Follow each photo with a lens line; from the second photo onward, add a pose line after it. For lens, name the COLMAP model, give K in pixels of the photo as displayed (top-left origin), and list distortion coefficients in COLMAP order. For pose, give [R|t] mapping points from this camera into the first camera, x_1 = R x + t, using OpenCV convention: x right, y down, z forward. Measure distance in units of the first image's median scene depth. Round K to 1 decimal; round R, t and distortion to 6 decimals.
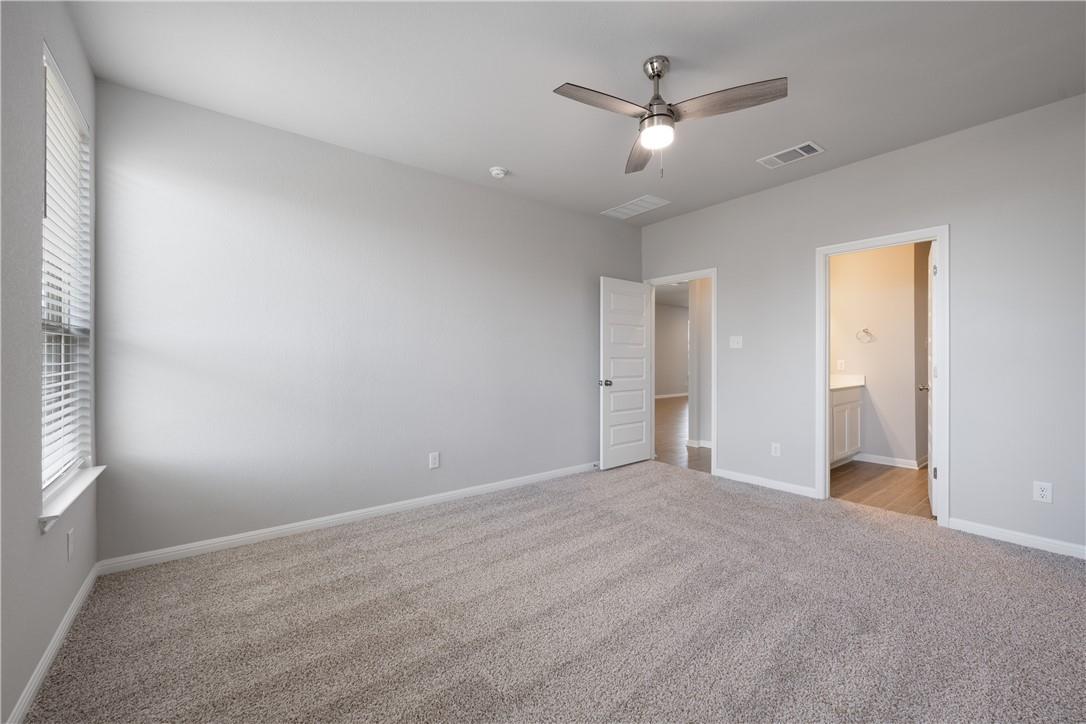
lens RADIAL K [[434.6, 0, 544.9], [0, 434.6, 361.4], [0, 0, 1]] dist [0.000933, -0.000035]
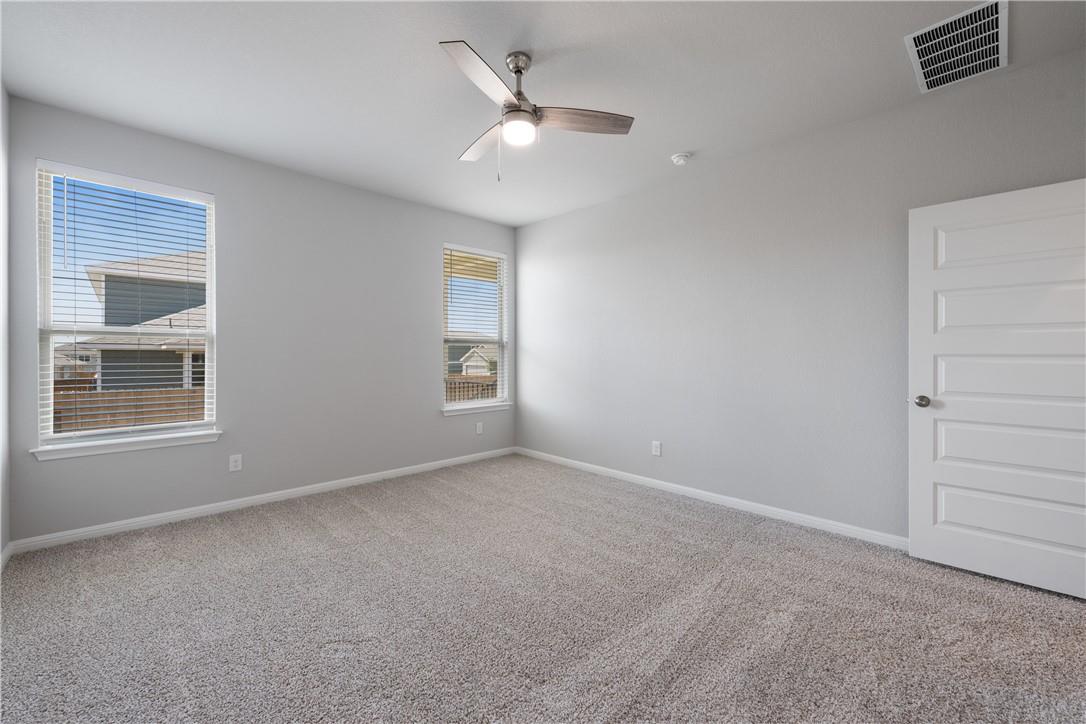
lens RADIAL K [[434.6, 0, 543.9], [0, 434.6, 358.1], [0, 0, 1]] dist [0.000933, -0.000035]
pose [[0.120913, 0.014932, -0.992551, 0.784655], [-0.005245, 0.999883, 0.014403, -0.013239], [0.992649, 0.003464, 0.120977, 0.582335]]
